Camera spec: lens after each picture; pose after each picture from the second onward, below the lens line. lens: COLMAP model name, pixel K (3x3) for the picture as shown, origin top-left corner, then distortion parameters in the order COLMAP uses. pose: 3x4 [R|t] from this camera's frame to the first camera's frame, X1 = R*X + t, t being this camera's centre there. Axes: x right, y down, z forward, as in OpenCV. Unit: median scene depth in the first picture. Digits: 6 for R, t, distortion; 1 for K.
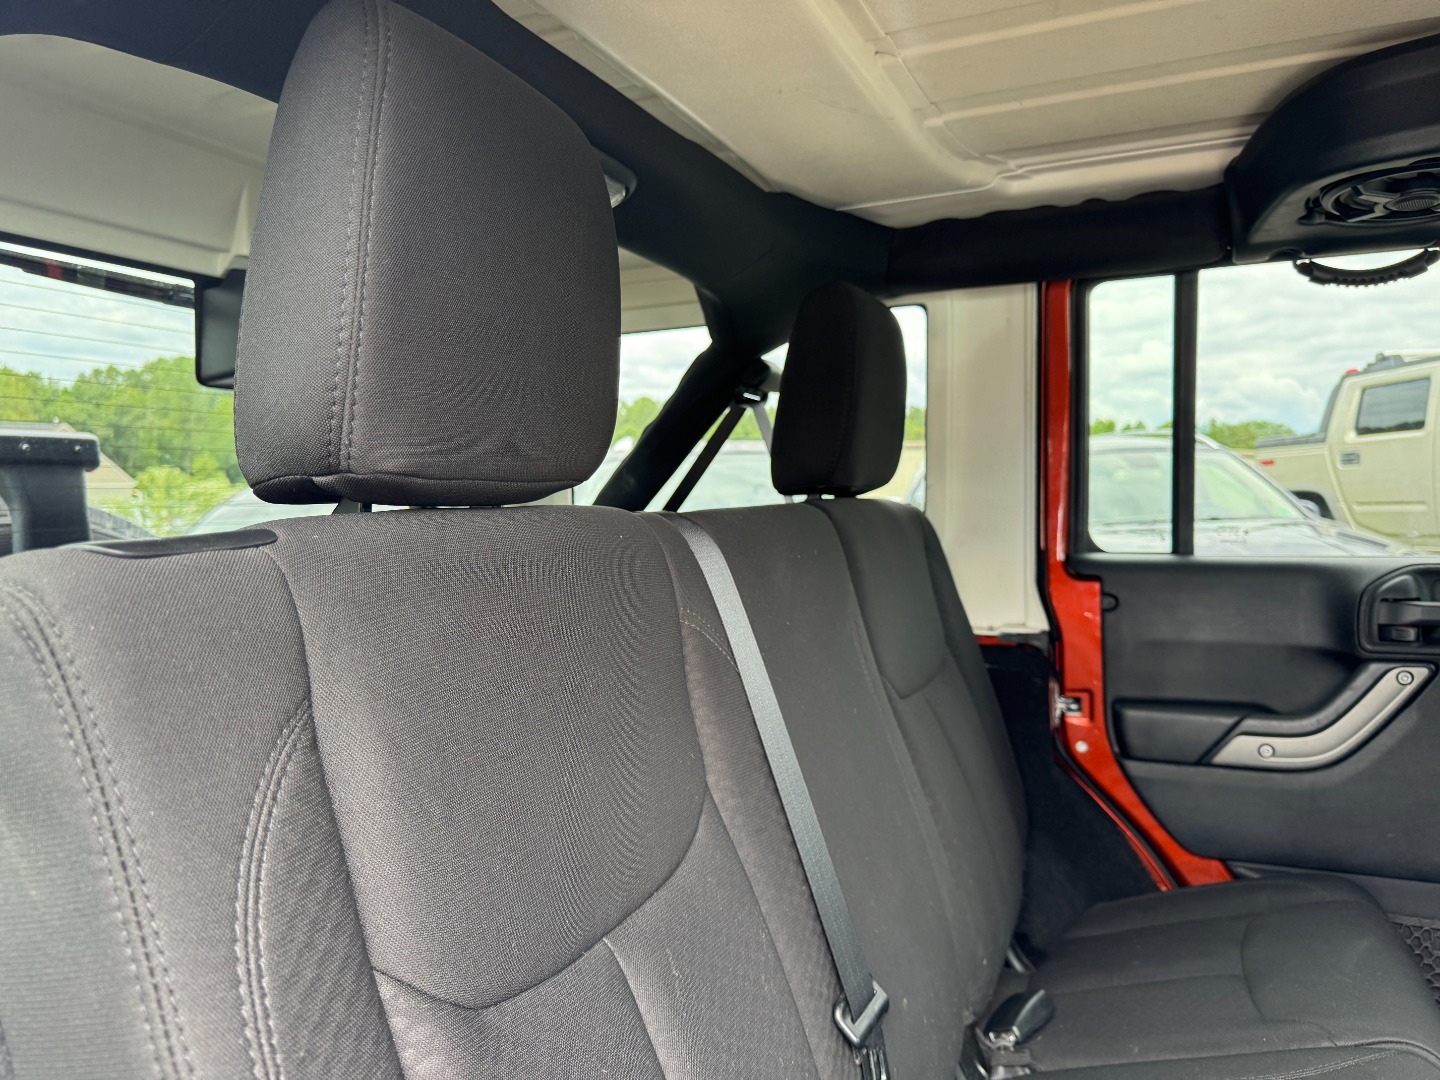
lens RADIAL K [[1031.6, 0, 710.2], [0, 1031.6, 546.6], [0, 0, 1]] dist [0.021936, -0.041753]
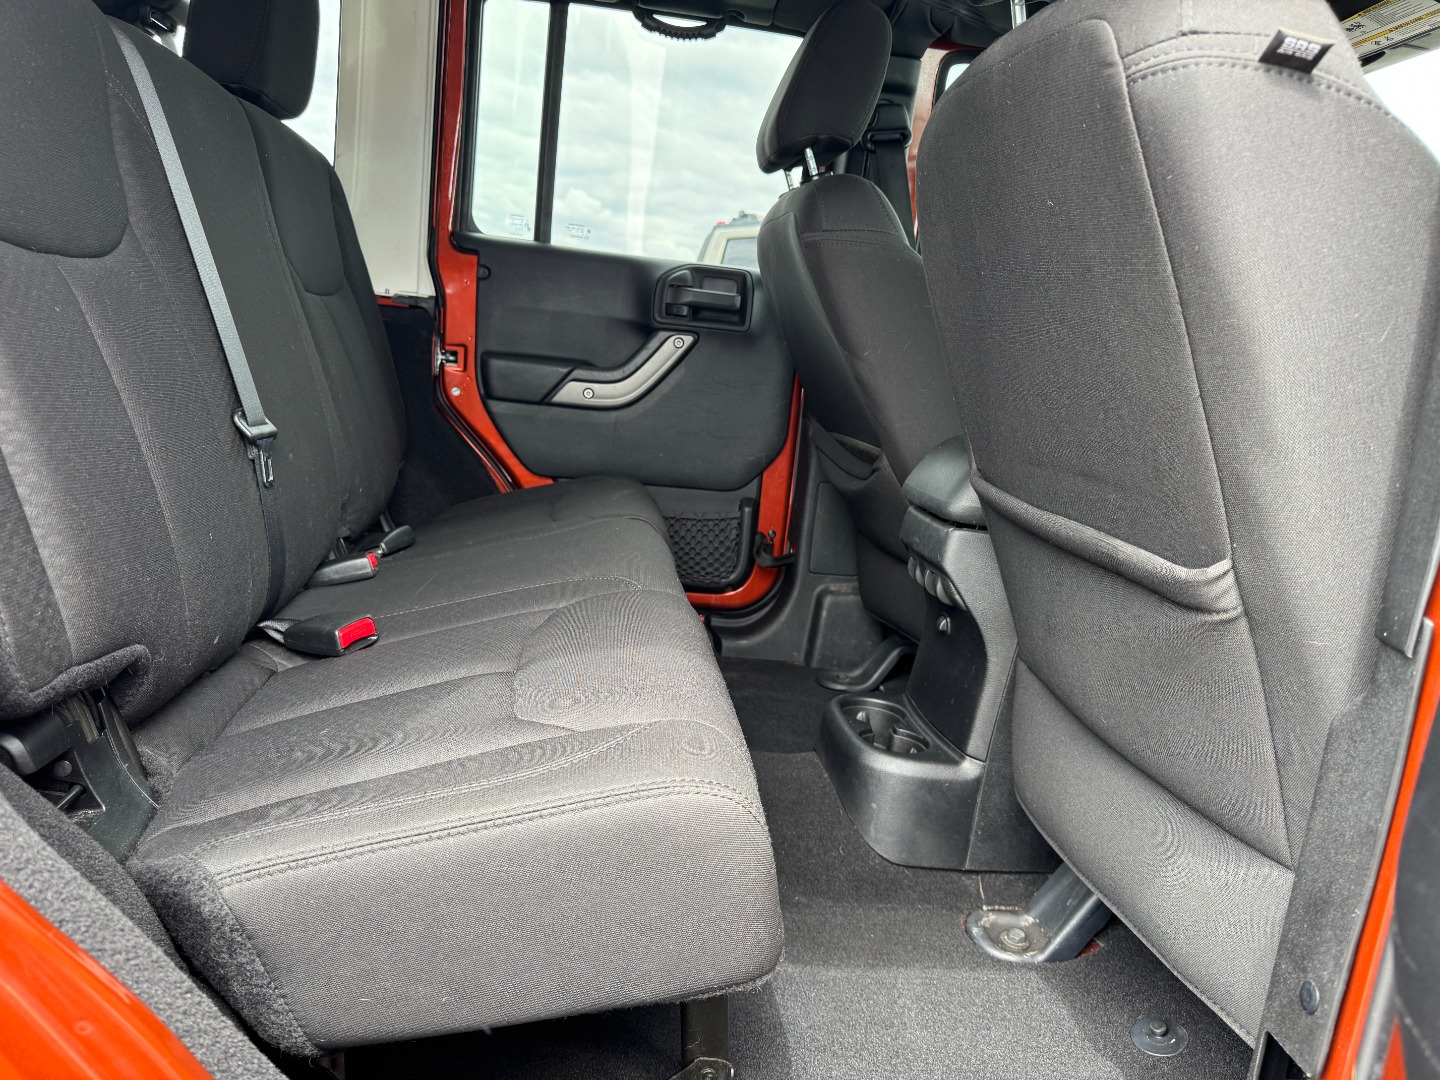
lens RADIAL K [[1012.3, 0, 720.6], [0, 1012.3, 534.4], [0, 0, 1]] dist [0.109692, -0.170946]
pose [[0.844290, 0.010106, 0.535791, -0.029992], [-0.094913, 0.986835, 0.130949, 0.192740], [-0.527414, -0.161413, 0.834135, -0.241026]]
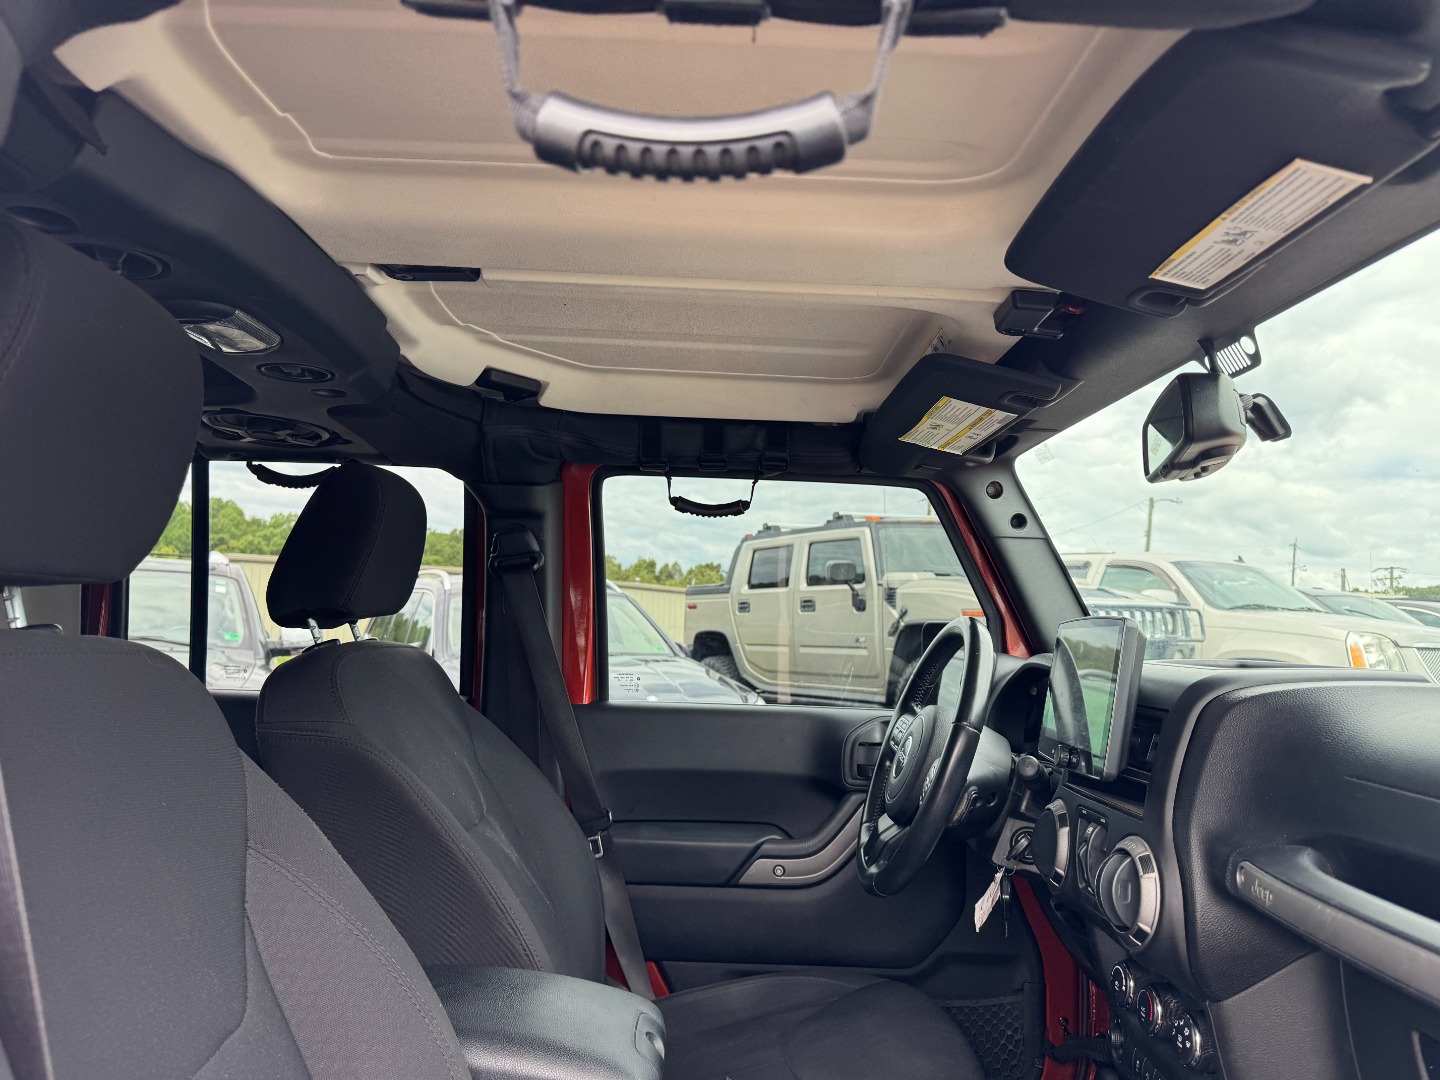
lens RADIAL K [[1020.7, 0, 720.0], [0, 1020.7, 540.0], [0, 0, 1]] dist [0.029696, 0.001894]
pose [[0.909169, 0.079629, 0.408742, 0.562925], [-0.026829, 0.990709, -0.133329, -0.019235], [-0.415561, 0.110253, 0.902858, -0.406175]]
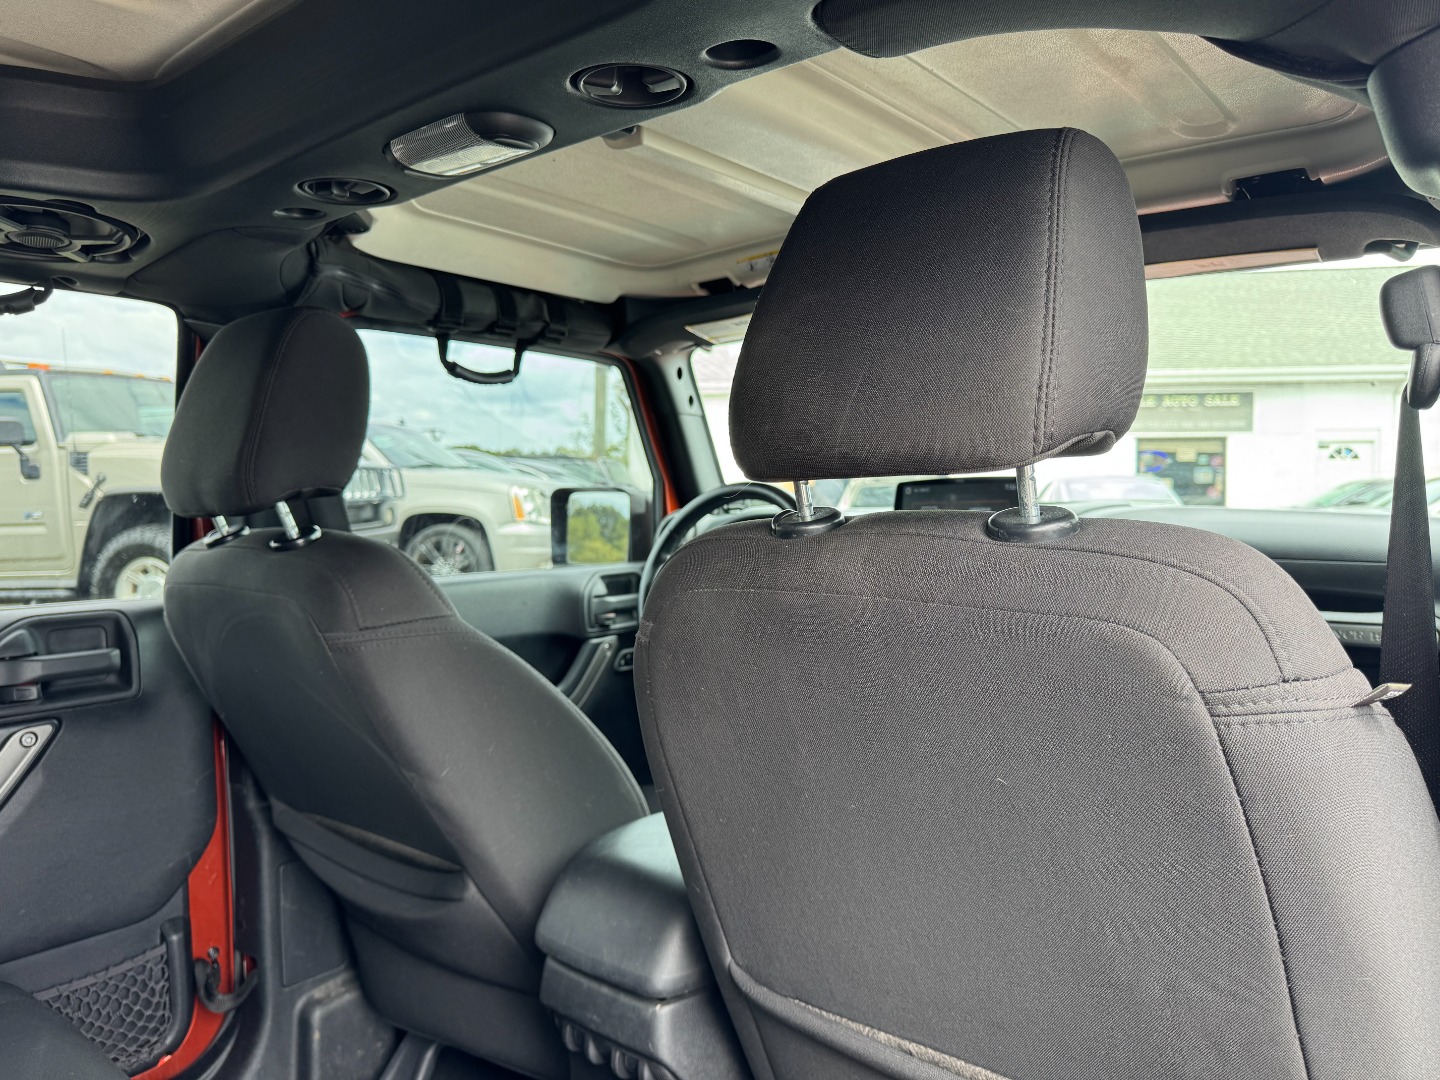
lens RADIAL K [[1037.1, 0, 720.0], [0, 1037.1, 540.0], [0, 0, 1]] dist [-0.001148, -0.002378]
pose [[0.280910, -0.026855, 0.959358, -0.045777], [0.051507, 0.998590, 0.012872, -0.032241], [-0.958351, 0.045798, 0.281897, 0.121635]]
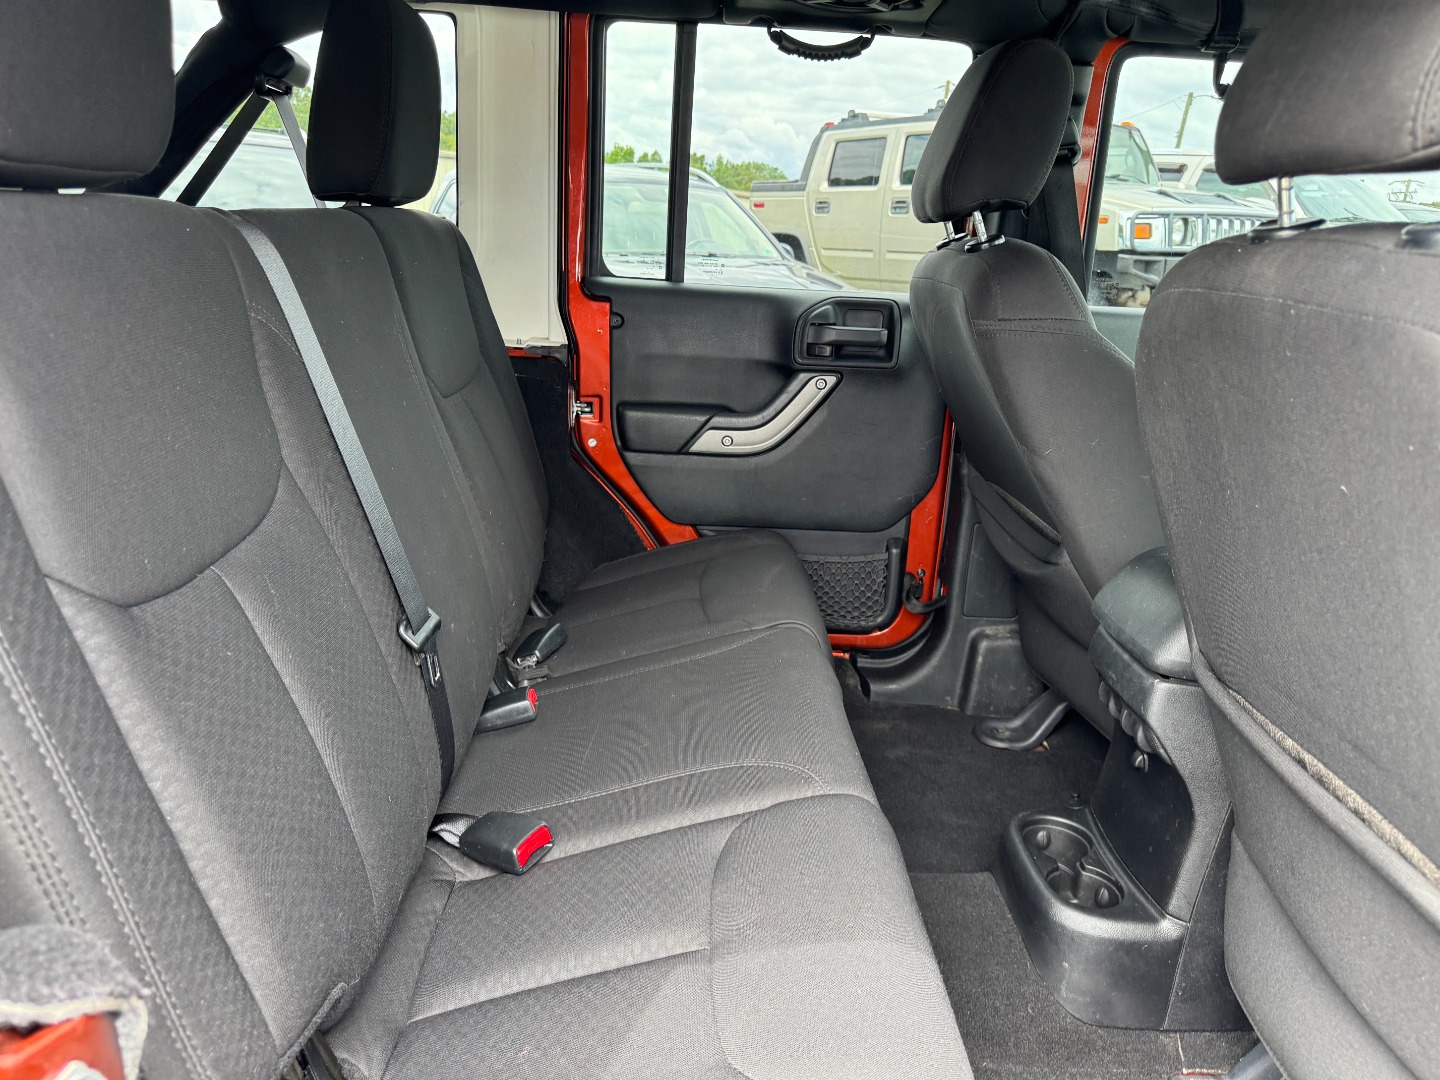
lens RADIAL K [[1012.3, 0, 720.6], [0, 1012.3, 534.4], [0, 0, 1]] dist [0.109692, -0.170946]
pose [[0.895818, -0.061703, 0.440116, -0.039218], [-0.051092, 0.969450, 0.239908, 0.006024], [-0.441474, -0.237400, 0.865299, -0.131072]]
